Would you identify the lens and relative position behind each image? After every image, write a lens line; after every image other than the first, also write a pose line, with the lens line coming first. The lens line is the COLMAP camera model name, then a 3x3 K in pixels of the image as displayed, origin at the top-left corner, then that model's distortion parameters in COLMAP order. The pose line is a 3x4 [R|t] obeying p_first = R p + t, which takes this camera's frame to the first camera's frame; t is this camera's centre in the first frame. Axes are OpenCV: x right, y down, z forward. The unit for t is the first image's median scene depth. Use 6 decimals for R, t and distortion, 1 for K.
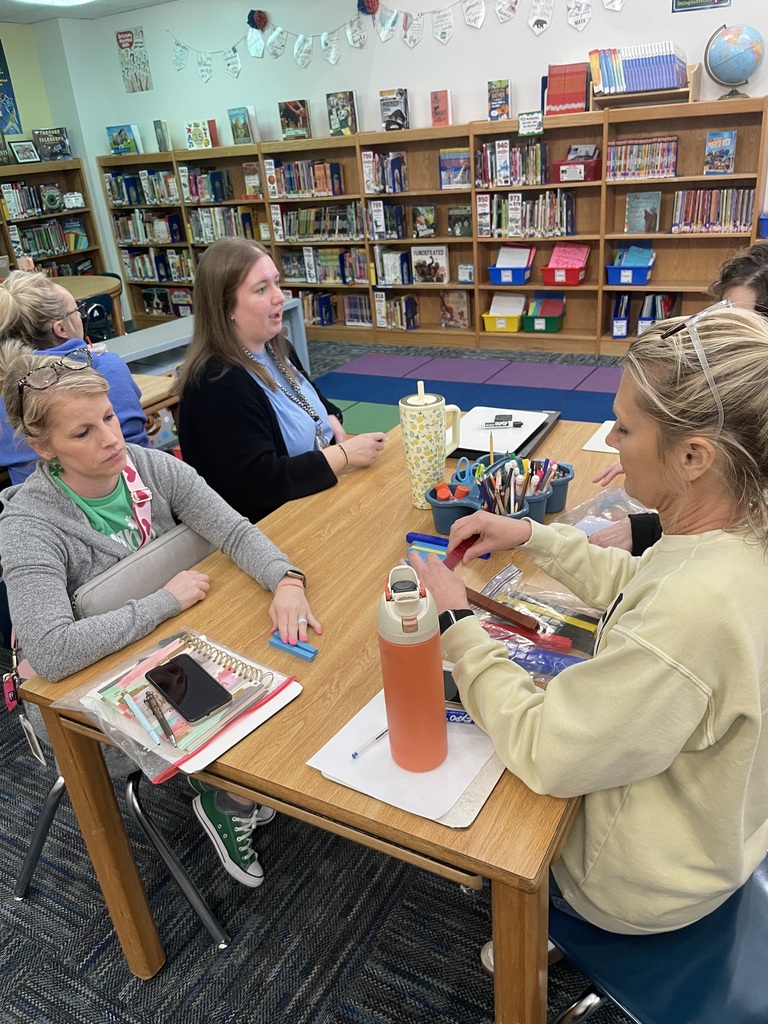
lens RADIAL K [[800.0, 0, 389.4], [0, 800.0, 512.5], [0, 0, 1]] dist [0.068262, -0.098646]
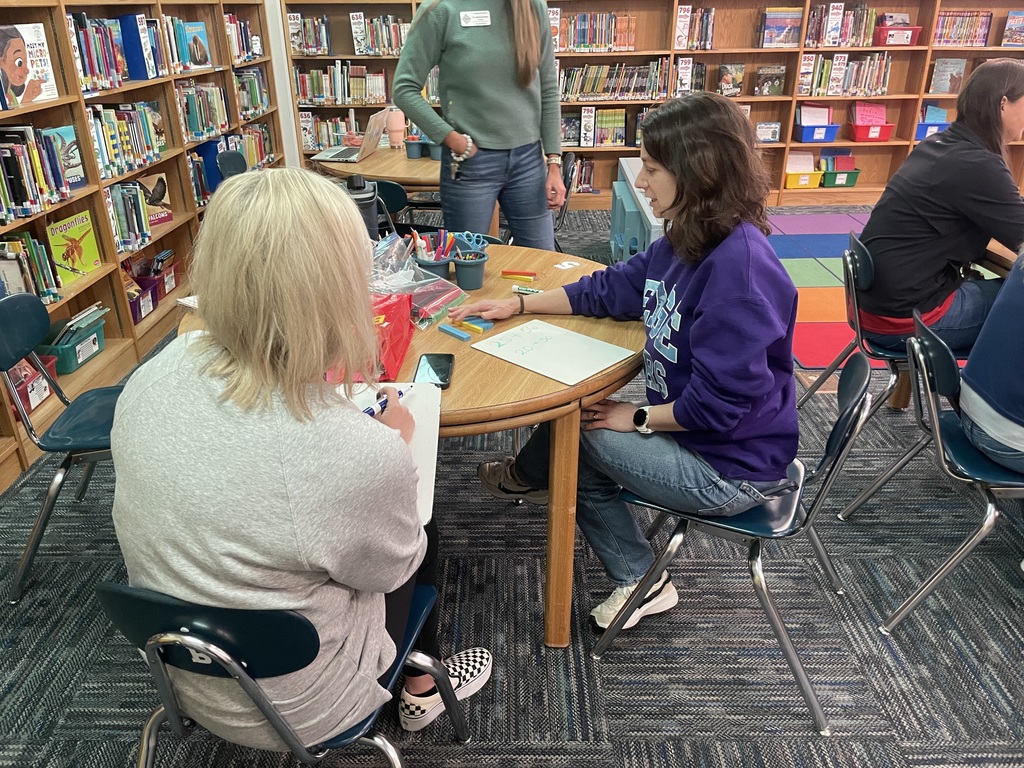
lens RADIAL K [[800.0, 0, 501.4], [0, 800.0, 390.6], [0, 0, 1]] dist [0.068262, -0.098646]
pose [[0.861572, -0.152119, 0.484308, -0.800092], [0.161217, 0.986649, 0.023101, -0.058556], [-0.481356, 0.058176, 0.874593, 0.315696]]
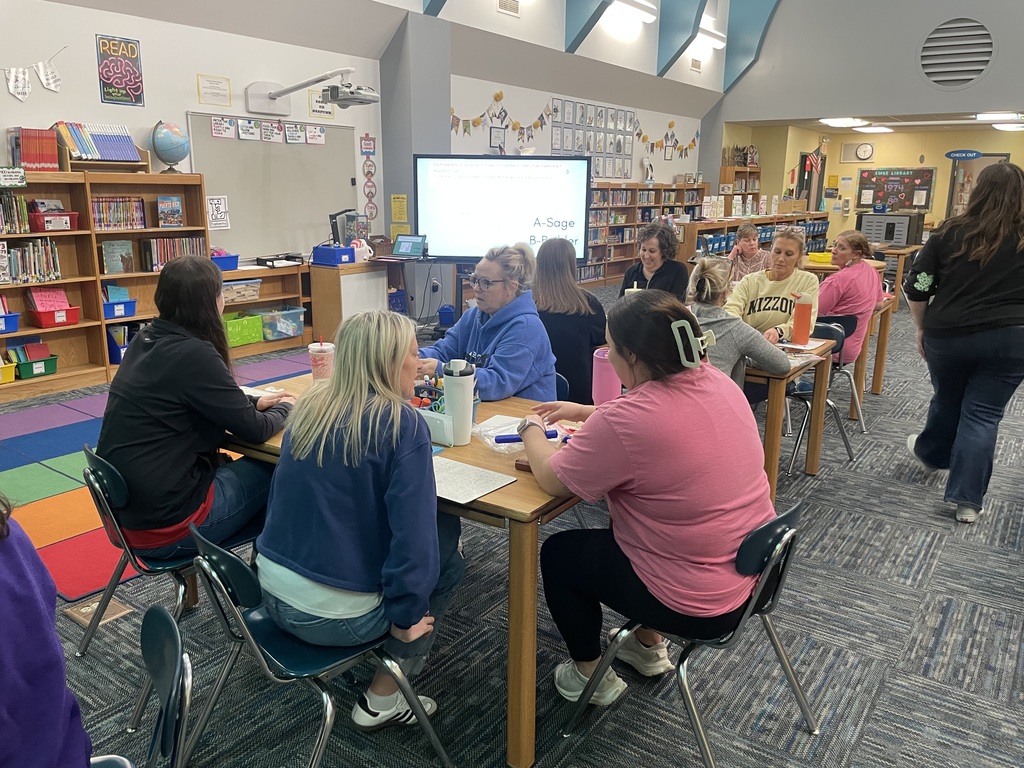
lens RADIAL K [[800.0, 0, 508.2], [0, 800.0, 381.0], [0, 0, 1]] dist [0.068262, -0.098646]
pose [[0.105627, -0.157880, 0.981793, -0.755477], [0.402014, 0.909816, 0.103054, -0.097329], [-0.909521, 0.383809, 0.159571, 0.352377]]
